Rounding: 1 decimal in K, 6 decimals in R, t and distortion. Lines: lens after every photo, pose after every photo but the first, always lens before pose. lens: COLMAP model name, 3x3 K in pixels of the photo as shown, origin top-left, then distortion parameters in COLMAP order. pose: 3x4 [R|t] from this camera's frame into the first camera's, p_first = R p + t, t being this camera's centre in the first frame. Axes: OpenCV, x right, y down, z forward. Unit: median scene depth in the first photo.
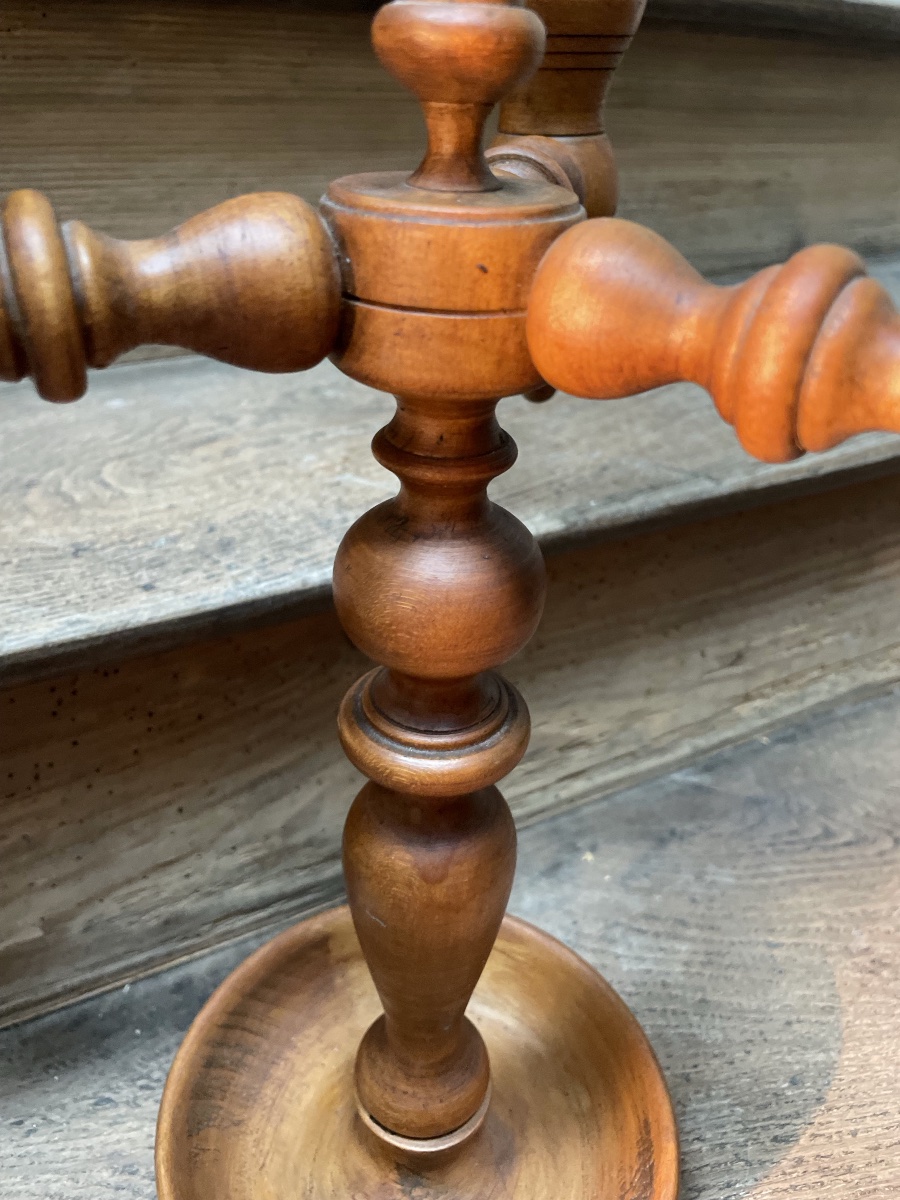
lens RADIAL K [[924.1, 0, 462.1], [0, 924.1, 591.5], [0, 0, 1]] dist [0.071893, -0.112634]
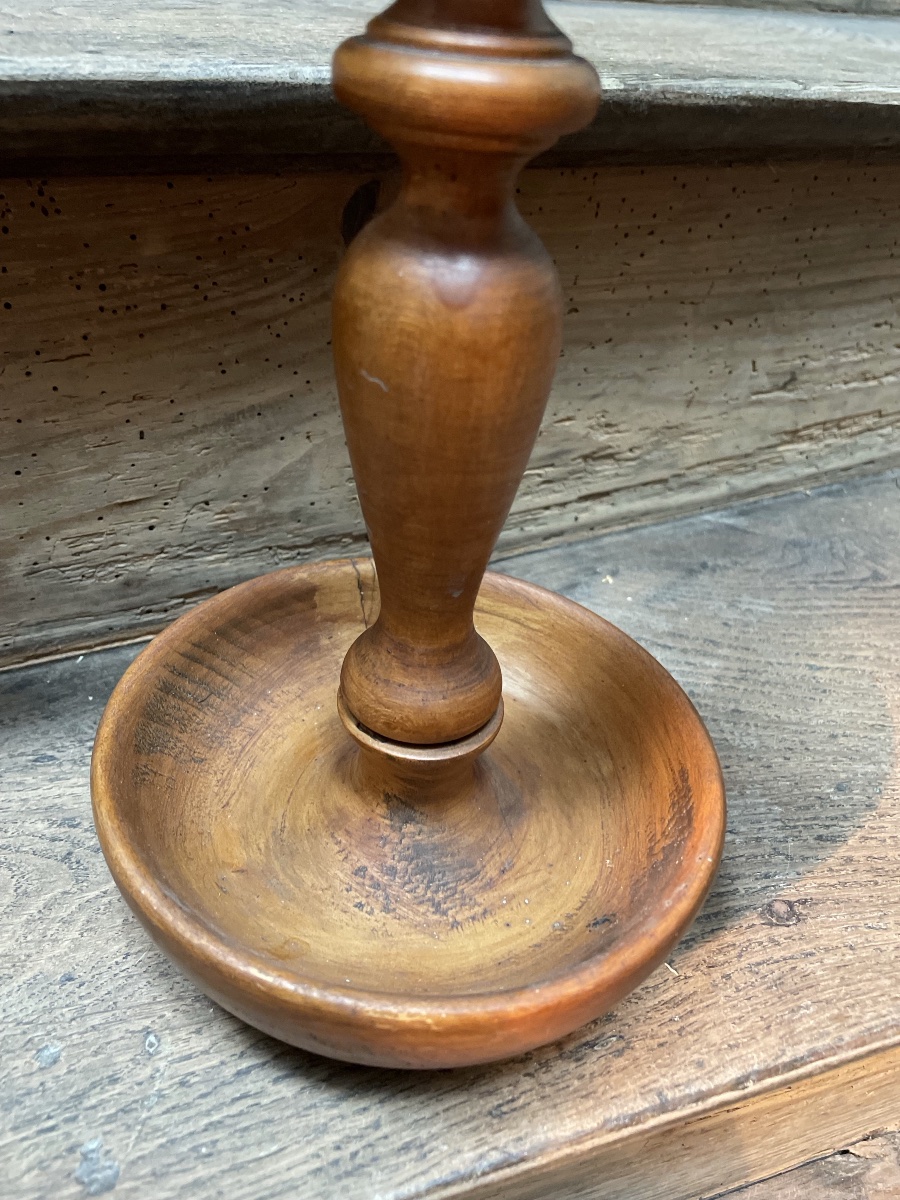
lens RADIAL K [[924.1, 0, 462.1], [0, 924.1, 591.5], [0, 0, 1]] dist [0.071893, -0.112634]
pose [[0.998910, 0.046343, 0.005522, -0.011181], [-0.046649, 0.995038, 0.087887, 0.273782], [-0.001421, -0.088049, 0.996115, 0.142511]]
